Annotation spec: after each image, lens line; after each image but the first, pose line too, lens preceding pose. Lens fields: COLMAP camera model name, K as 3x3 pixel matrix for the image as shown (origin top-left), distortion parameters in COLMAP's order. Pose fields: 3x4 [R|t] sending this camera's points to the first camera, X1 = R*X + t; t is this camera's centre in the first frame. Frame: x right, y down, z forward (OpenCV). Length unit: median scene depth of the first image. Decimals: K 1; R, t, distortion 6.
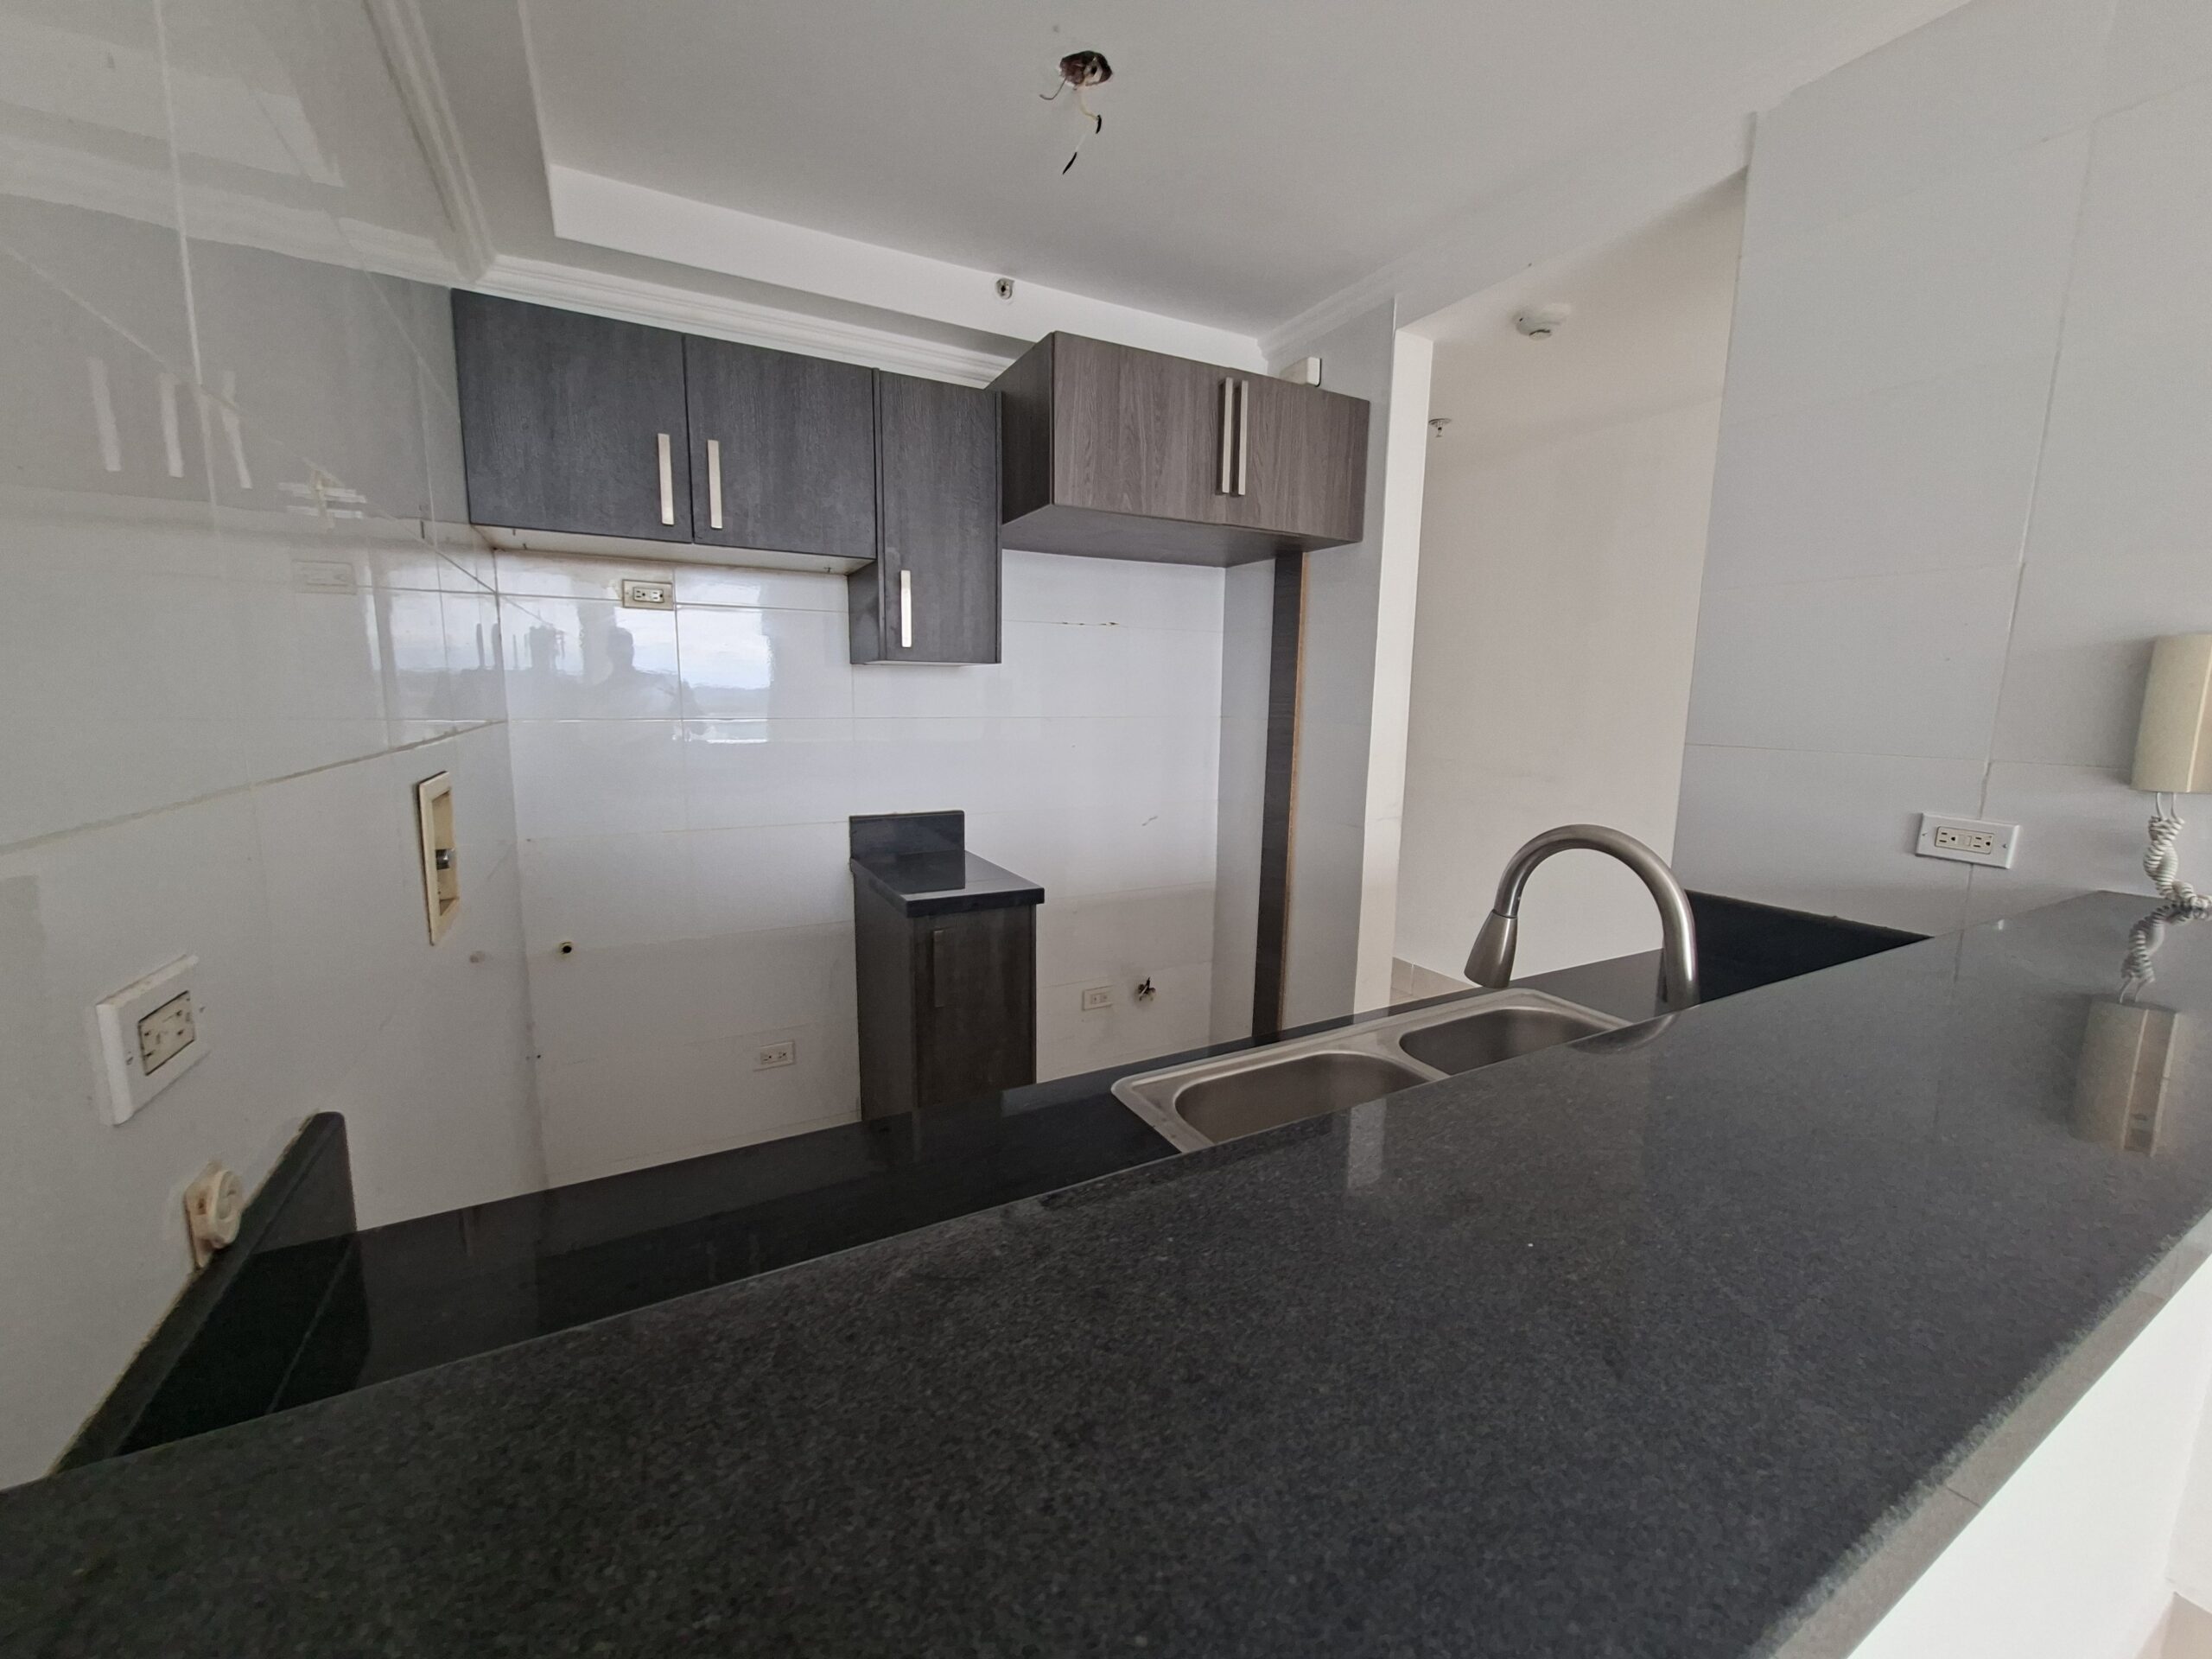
lens RADIAL K [[872.7, 0, 1114.2], [0, 872.7, 812.5], [0, 0, 1]] dist [-0.000581, 0.002455]
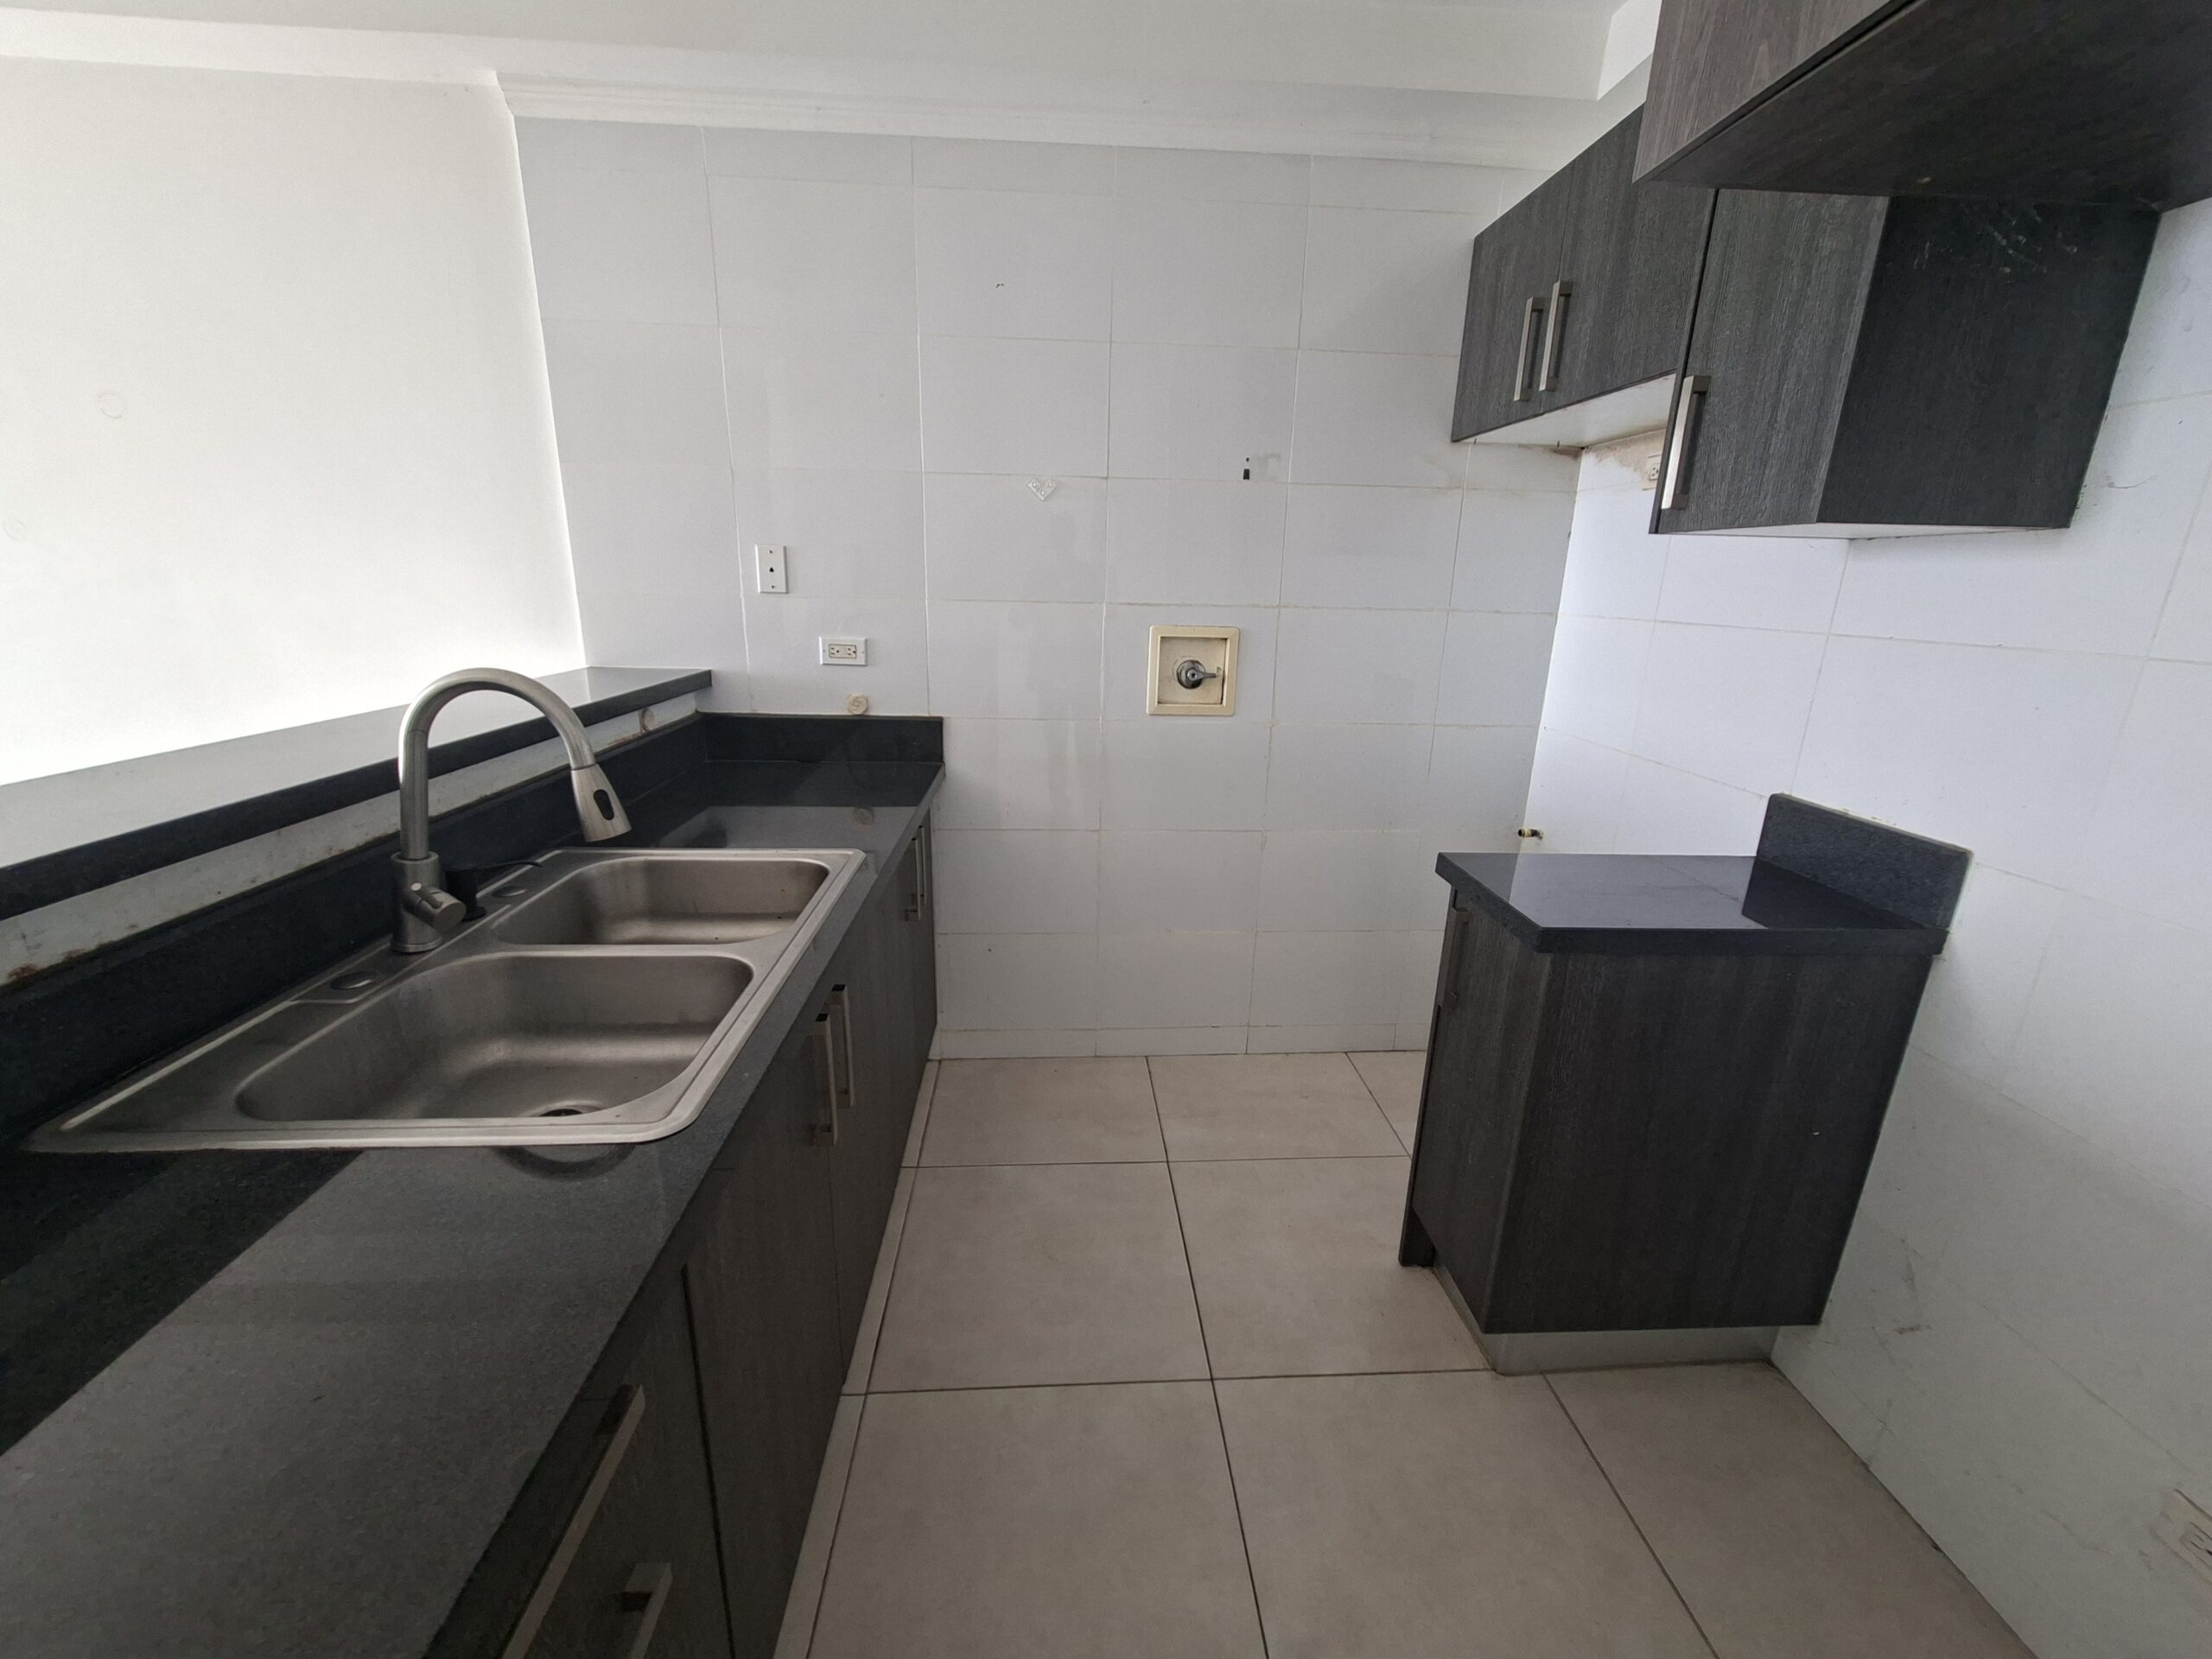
lens RADIAL K [[872.7, 0, 1098.1], [0, 872.7, 836.8], [0, 0, 1]] dist [-0.000581, 0.002455]
pose [[-0.430741, 0.232922, -0.871900, 0.524961], [-0.158067, 0.931715, 0.326990, -0.109066], [0.888525, 0.278666, -0.364510, 0.911618]]
